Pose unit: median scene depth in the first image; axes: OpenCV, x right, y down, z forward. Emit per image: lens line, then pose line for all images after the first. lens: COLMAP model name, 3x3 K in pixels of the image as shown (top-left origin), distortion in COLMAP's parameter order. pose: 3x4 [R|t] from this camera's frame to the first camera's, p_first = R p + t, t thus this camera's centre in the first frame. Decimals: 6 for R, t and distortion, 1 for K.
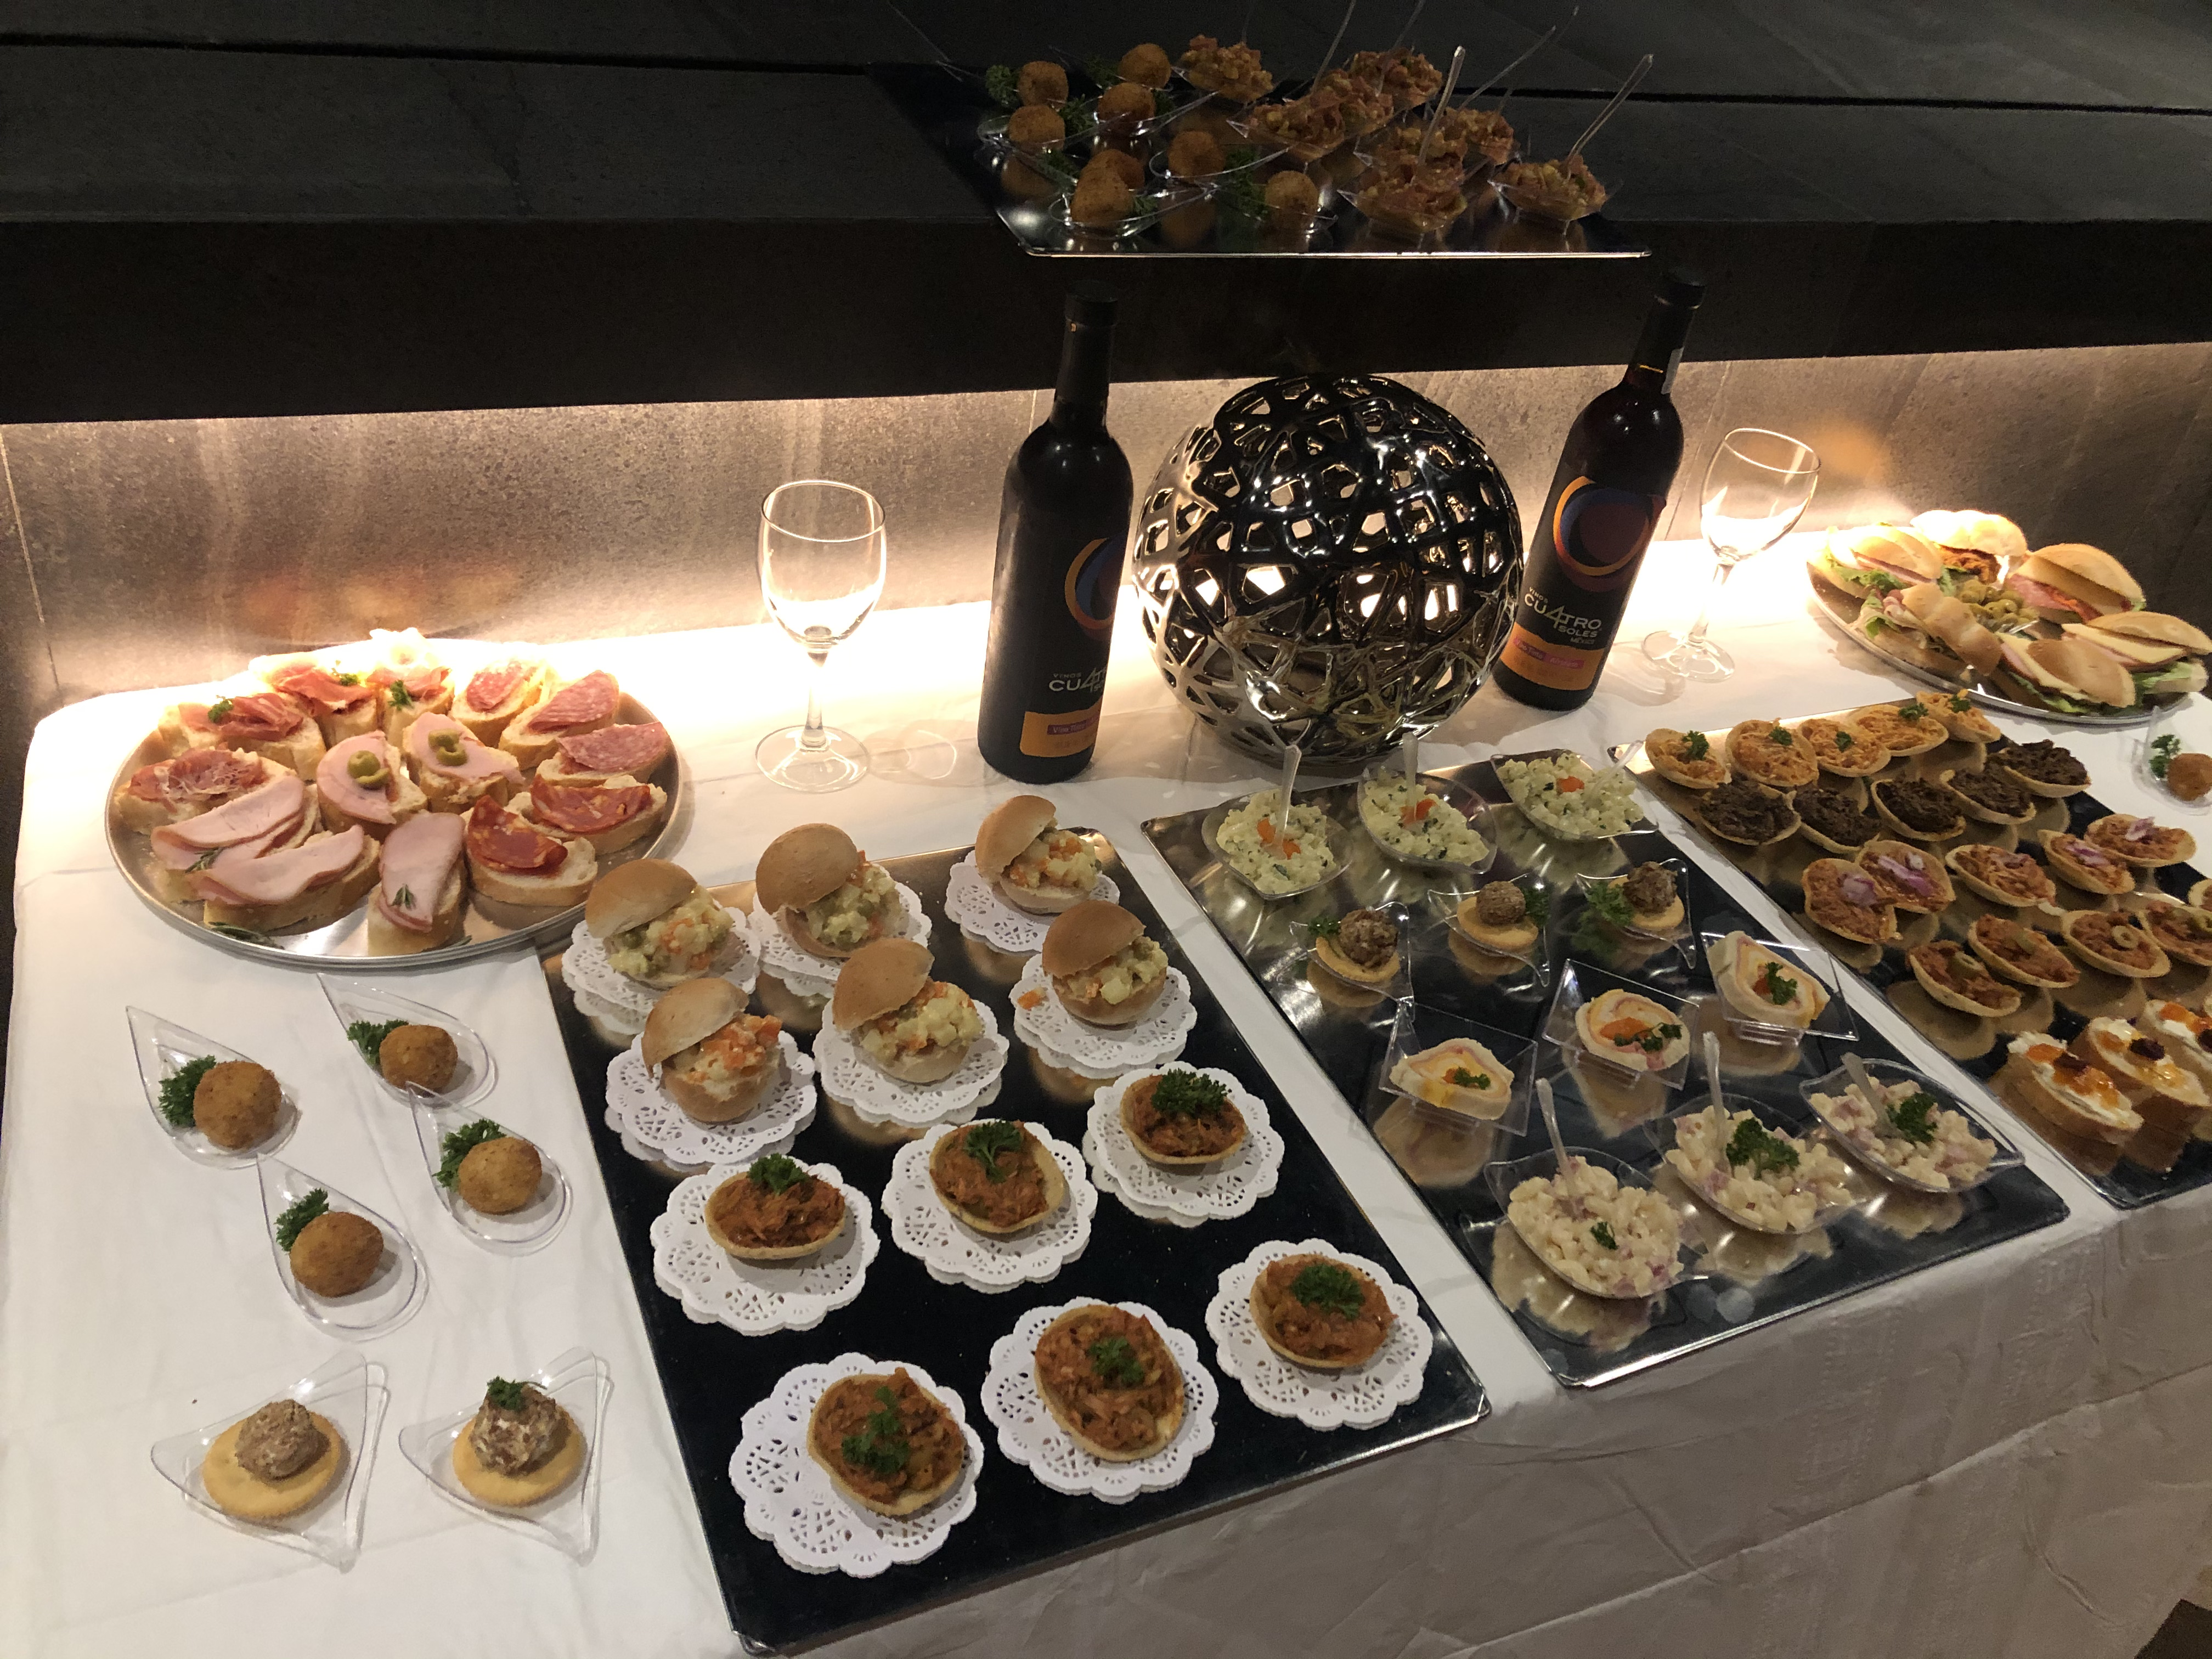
lens RADIAL K [[1825.4, 0, 1107.1], [0, 1825.4, 829.5], [0, 0, 1]] dist [0.099844, 0.002237]
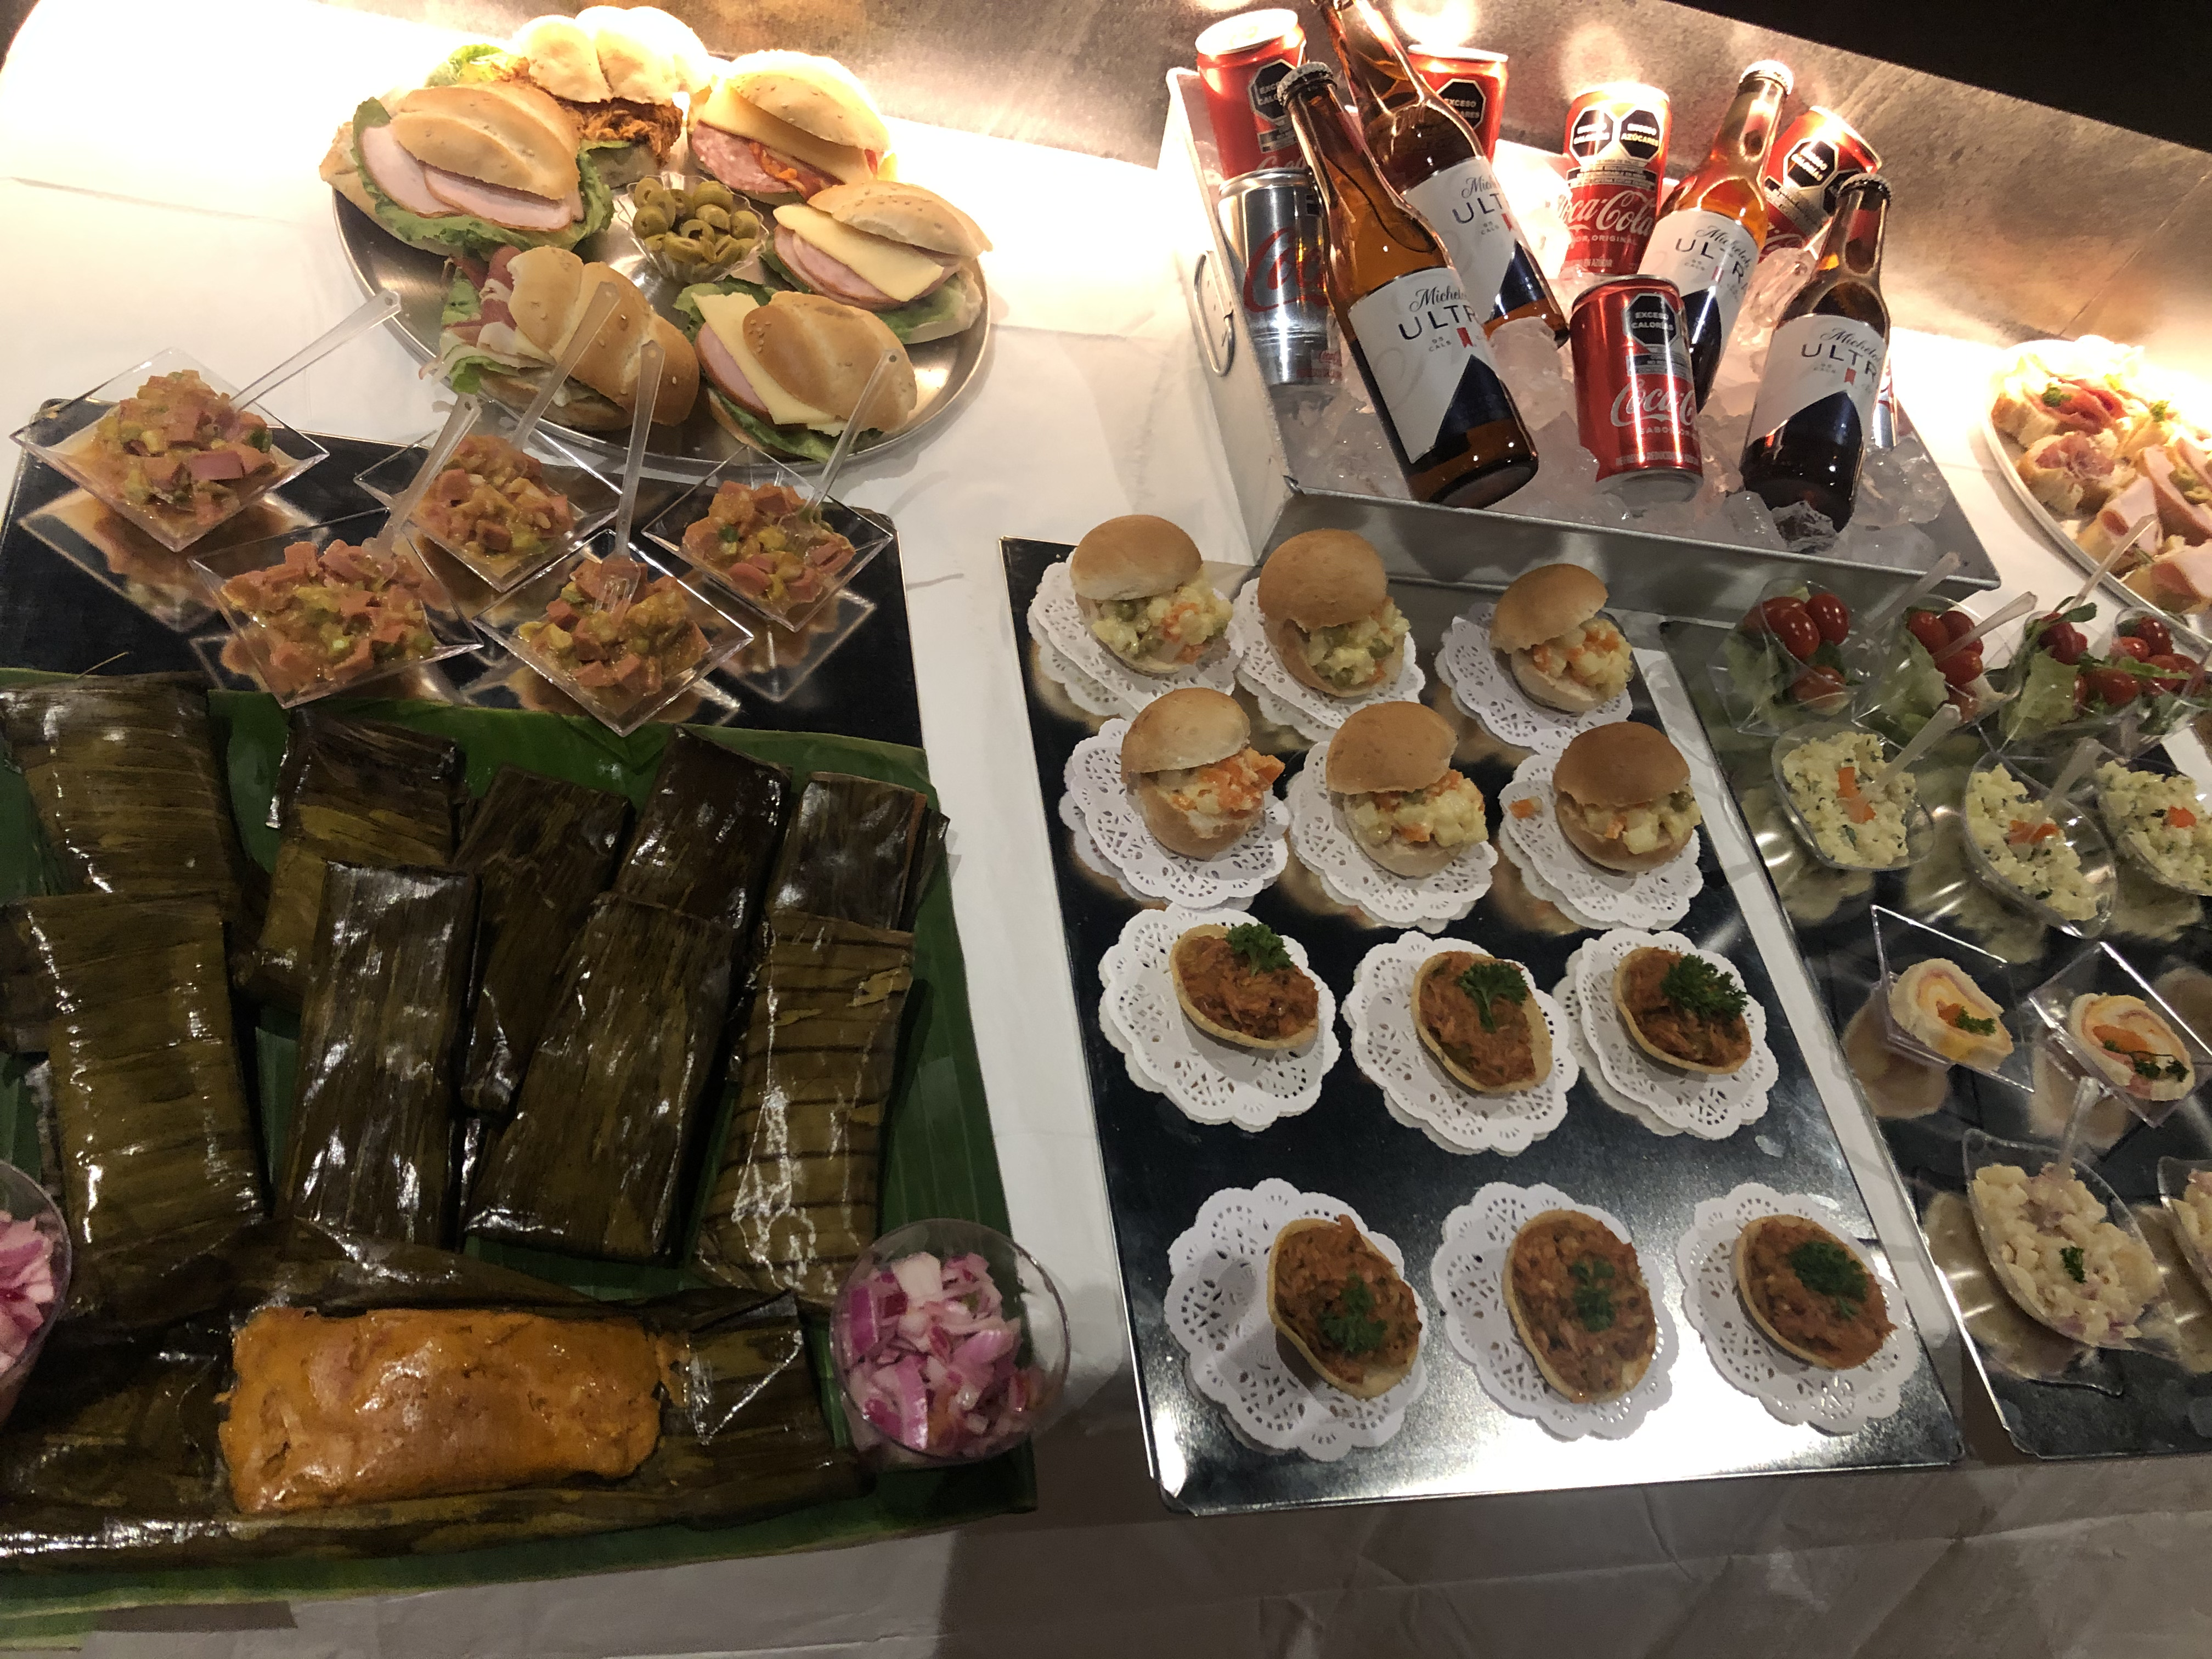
lens RADIAL K [[1825.4, 0, 1107.1], [0, 1825.4, 829.5], [0, 0, 1]] dist [0.099844, 0.002237]
pose [[0.951066, 0.308731, -0.012561, -0.241209], [-0.299045, 0.929935, 0.213994, -0.026952], [0.077748, -0.199766, 0.976754, 0.153907]]
